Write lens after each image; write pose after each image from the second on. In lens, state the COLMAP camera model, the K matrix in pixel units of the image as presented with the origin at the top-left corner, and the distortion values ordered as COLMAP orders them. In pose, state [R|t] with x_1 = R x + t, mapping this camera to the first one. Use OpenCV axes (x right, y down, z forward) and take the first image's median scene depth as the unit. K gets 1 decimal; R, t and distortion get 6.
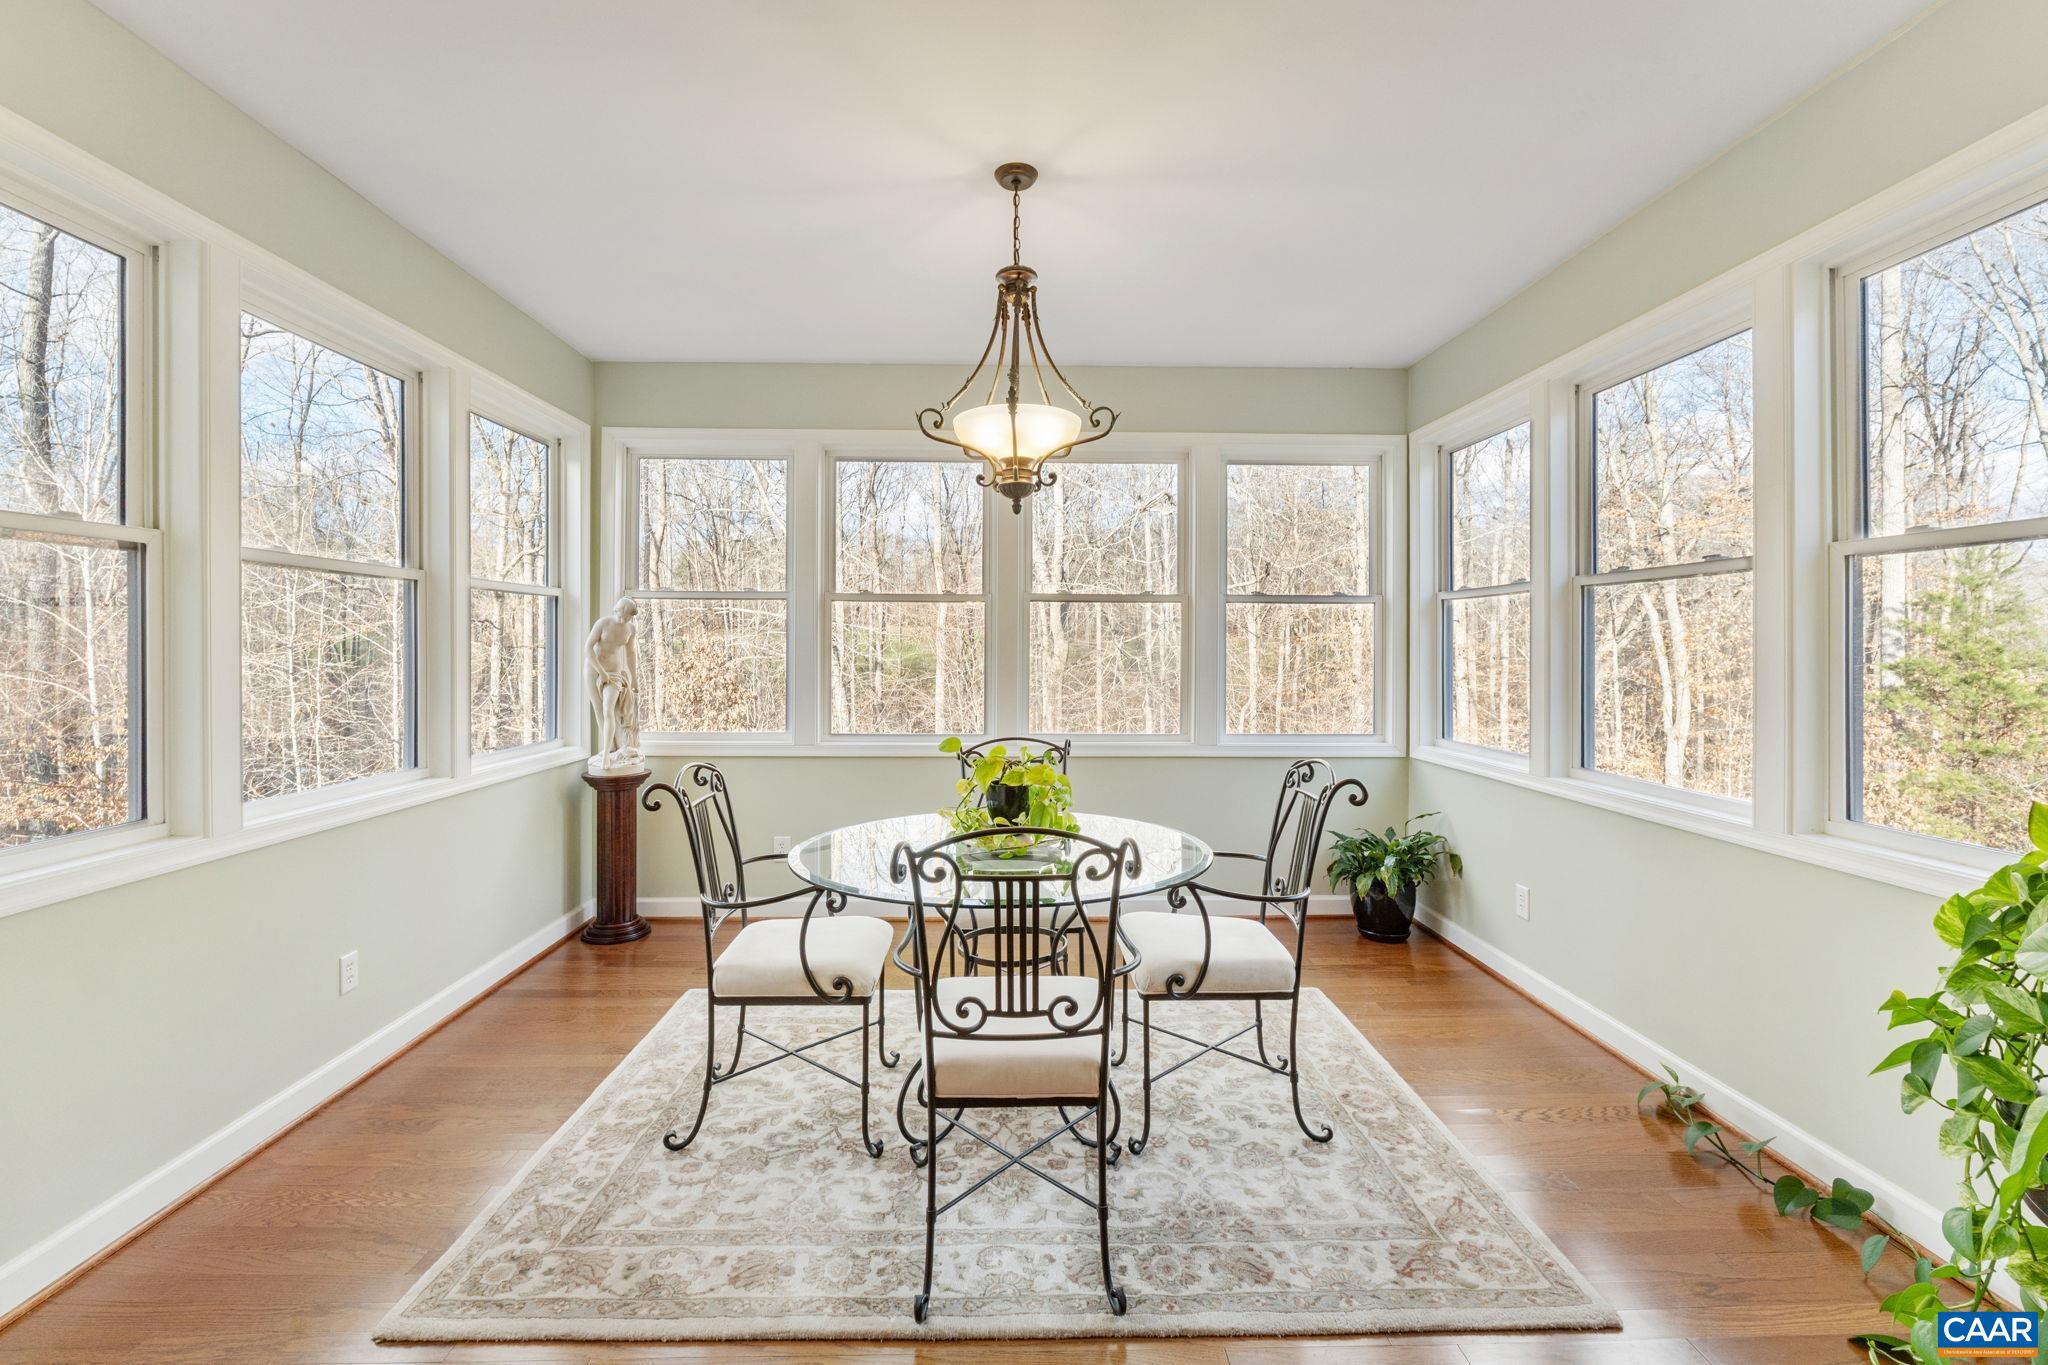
lens RADIAL K [[905.0, 0, 1024.0], [0, 905.0, 682.5], [0, 0, 1]] dist [-0.014118, -0.000059]
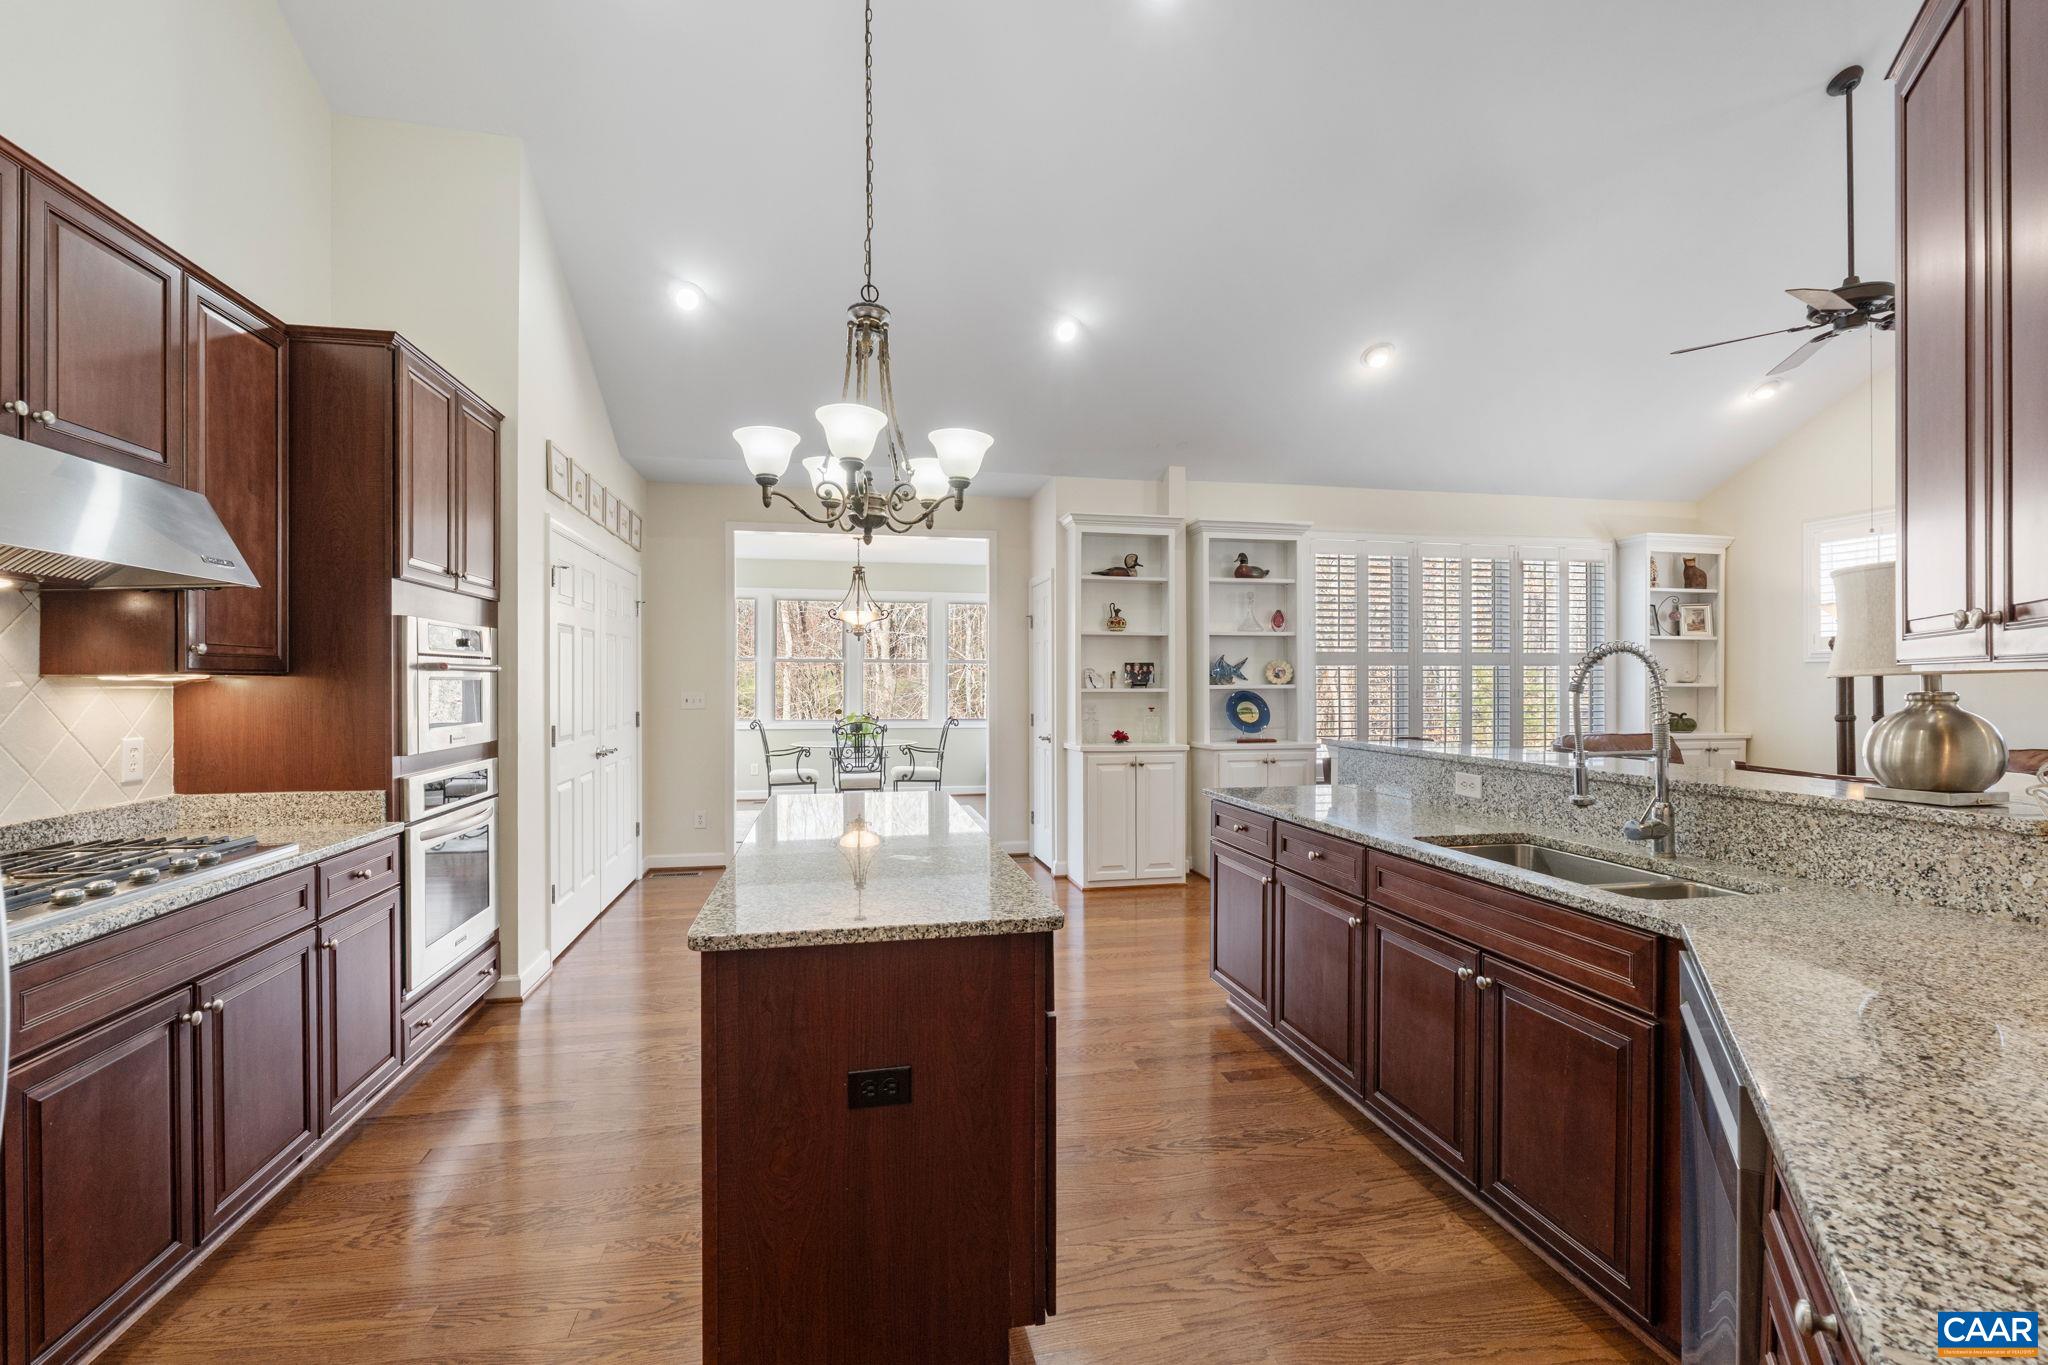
lens RADIAL K [[905.0, 0, 1024.0], [0, 905.0, 682.5], [0, 0, 1]] dist [-0.014118, -0.000059]
pose [[0.986832, -0.003454, 0.161713, 0.054321], [0.009762, 0.999221, -0.038225, 0.108229], [-0.161455, 0.039300, 0.986097, -2.471769]]
